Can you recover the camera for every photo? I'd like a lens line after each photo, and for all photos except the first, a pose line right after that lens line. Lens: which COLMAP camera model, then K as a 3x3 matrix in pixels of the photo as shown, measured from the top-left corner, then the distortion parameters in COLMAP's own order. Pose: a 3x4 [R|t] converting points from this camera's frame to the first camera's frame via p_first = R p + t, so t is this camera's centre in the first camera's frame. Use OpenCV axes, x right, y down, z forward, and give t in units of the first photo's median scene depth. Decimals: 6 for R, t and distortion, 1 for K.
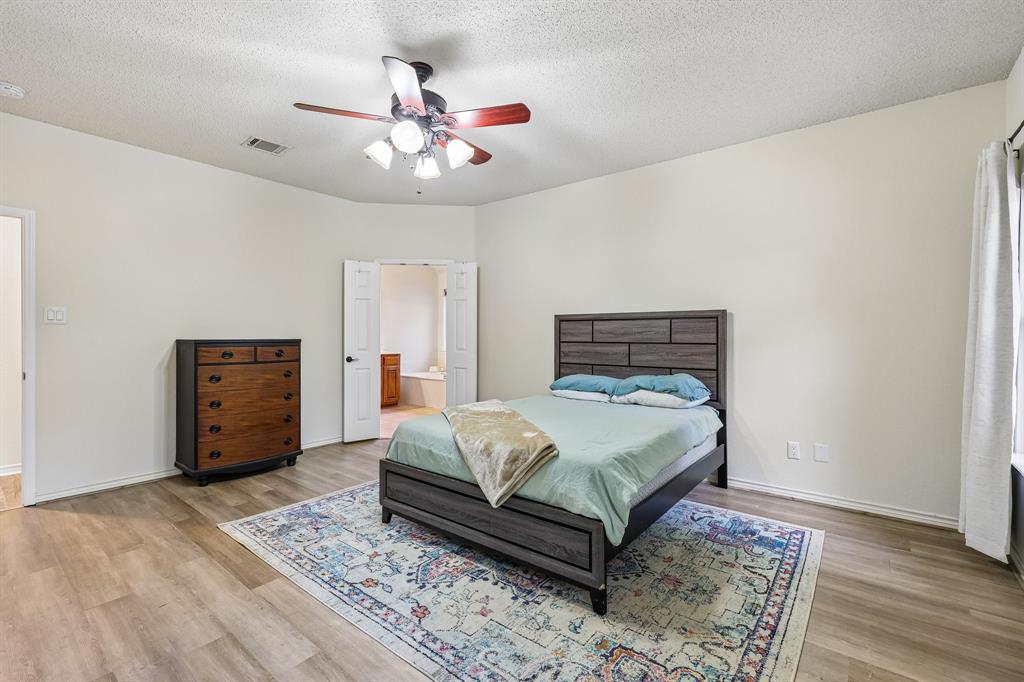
lens RADIAL K [[450.6, 0, 514.1], [0, 450.6, 339.6], [0, 0, 1]] dist [0.005464, -0.000573]
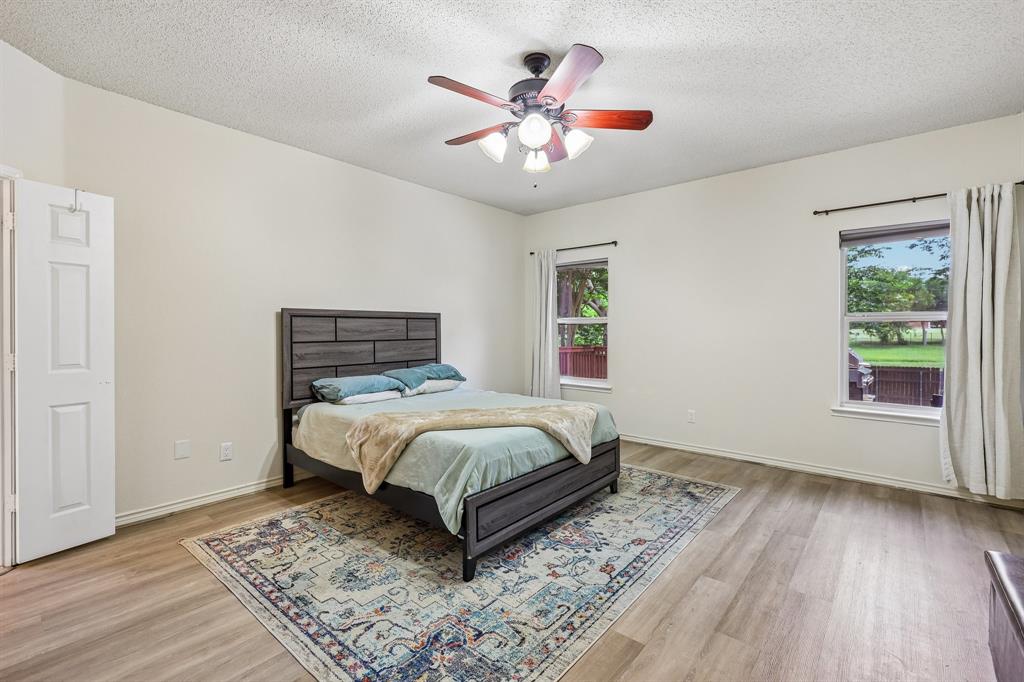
lens RADIAL K [[450.6, 0, 514.7], [0, 450.6, 334.4], [0, 0, 1]] dist [0.005464, -0.000573]
pose [[0.028714, -0.009230, 0.999545, -1.218237], [0.016579, 0.999824, 0.008756, -0.017218], [-0.999450, 0.016320, 0.028862, 1.046101]]
